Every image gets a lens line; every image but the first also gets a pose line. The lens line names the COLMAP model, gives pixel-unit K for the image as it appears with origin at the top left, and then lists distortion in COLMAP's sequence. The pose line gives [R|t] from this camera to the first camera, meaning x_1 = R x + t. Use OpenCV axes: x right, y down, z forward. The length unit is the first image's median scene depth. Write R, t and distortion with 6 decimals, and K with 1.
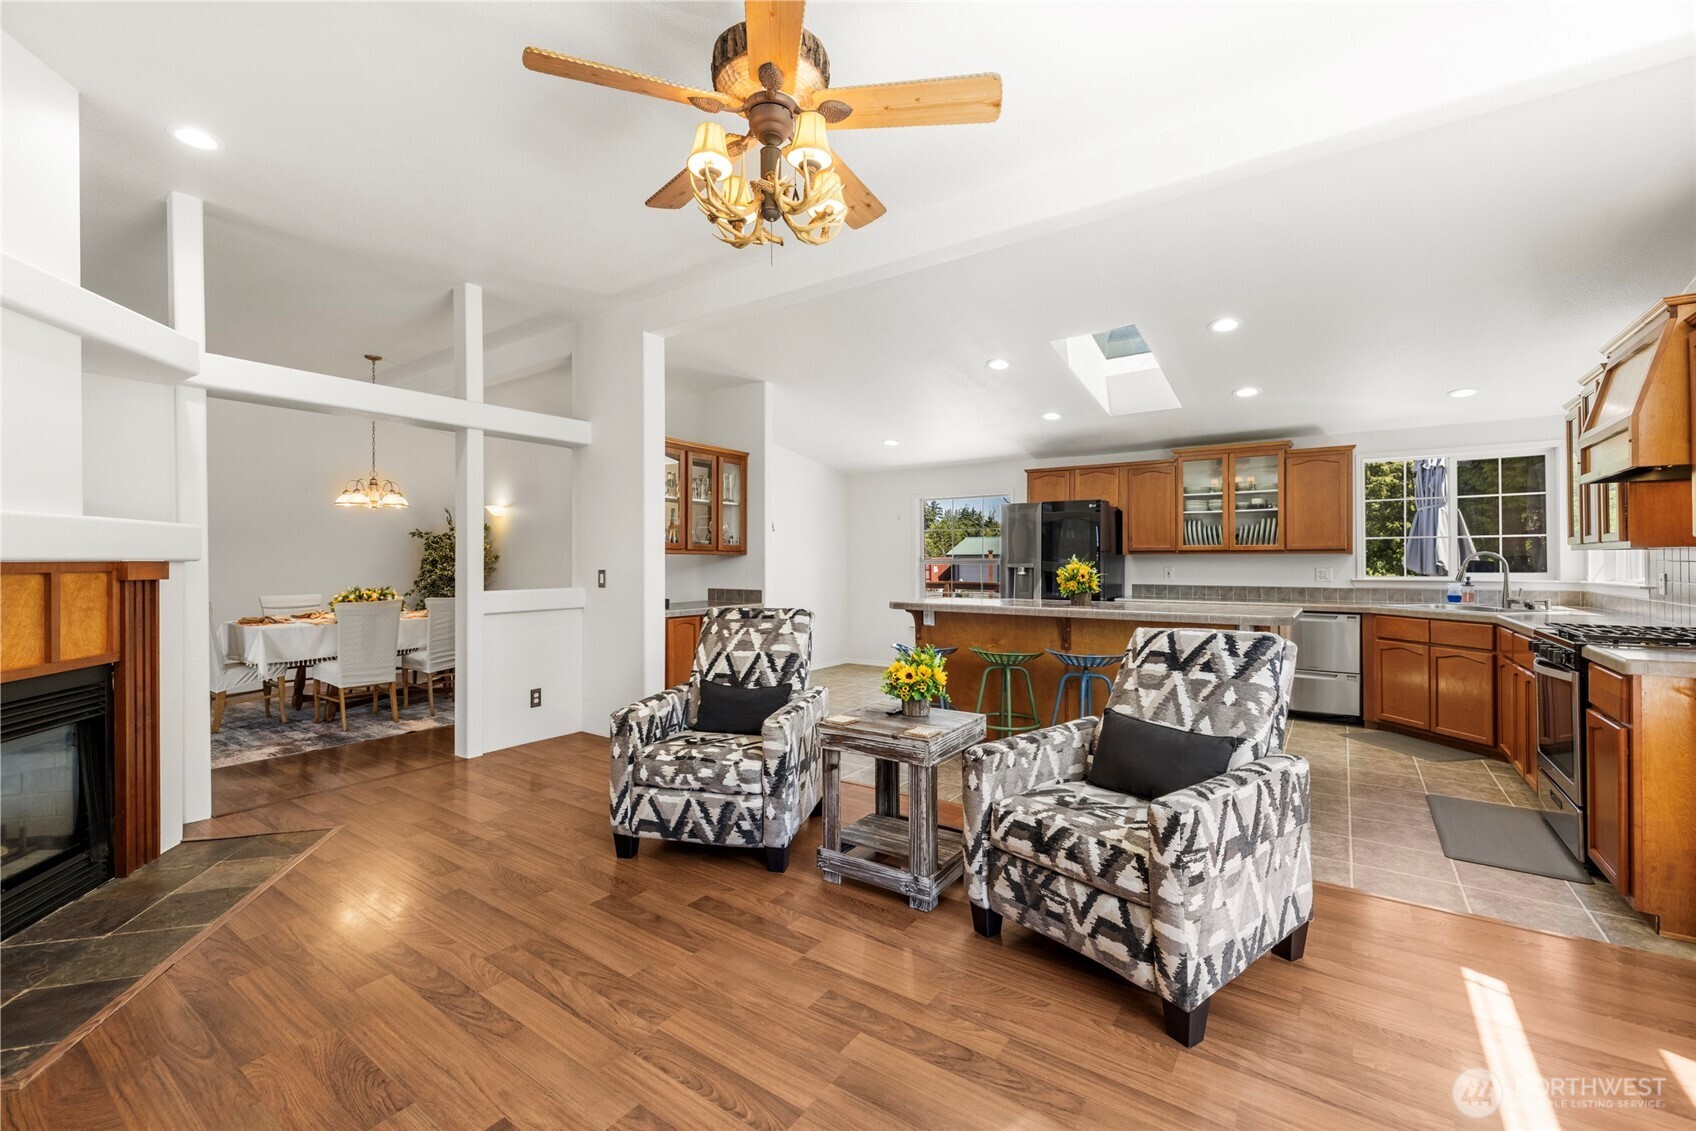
lens RADIAL K [[706.6, 0, 843.7], [0, 706.6, 565.9], [0, 0, 1]] dist [0.000259, 0.000066]
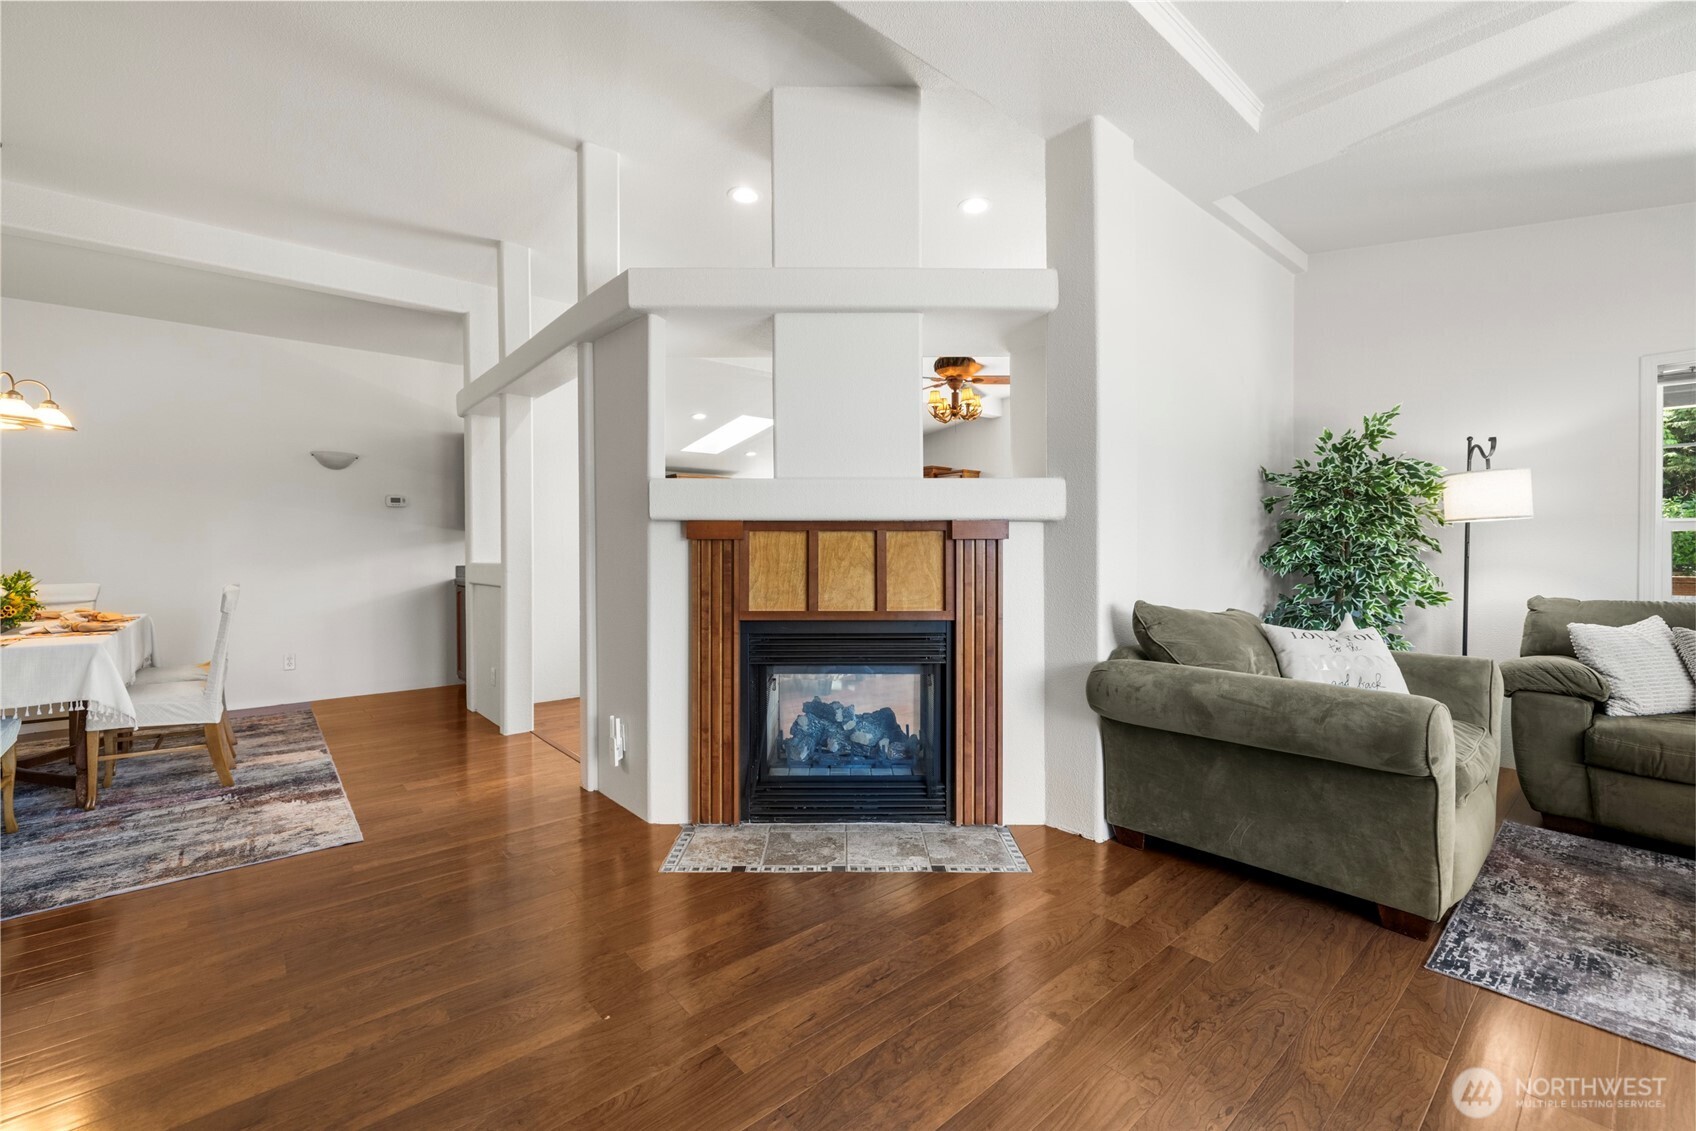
lens RADIAL K [[706.6, 0, 853.9], [0, 706.6, 565.4], [0, 0, 1]] dist [0.000259, 0.000066]
pose [[-0.238615, 0.016092, -0.970981, 0.026279], [0.009774, 0.999852, 0.014169, 0.039174], [0.971065, -0.006109, -0.238737, 1.012485]]
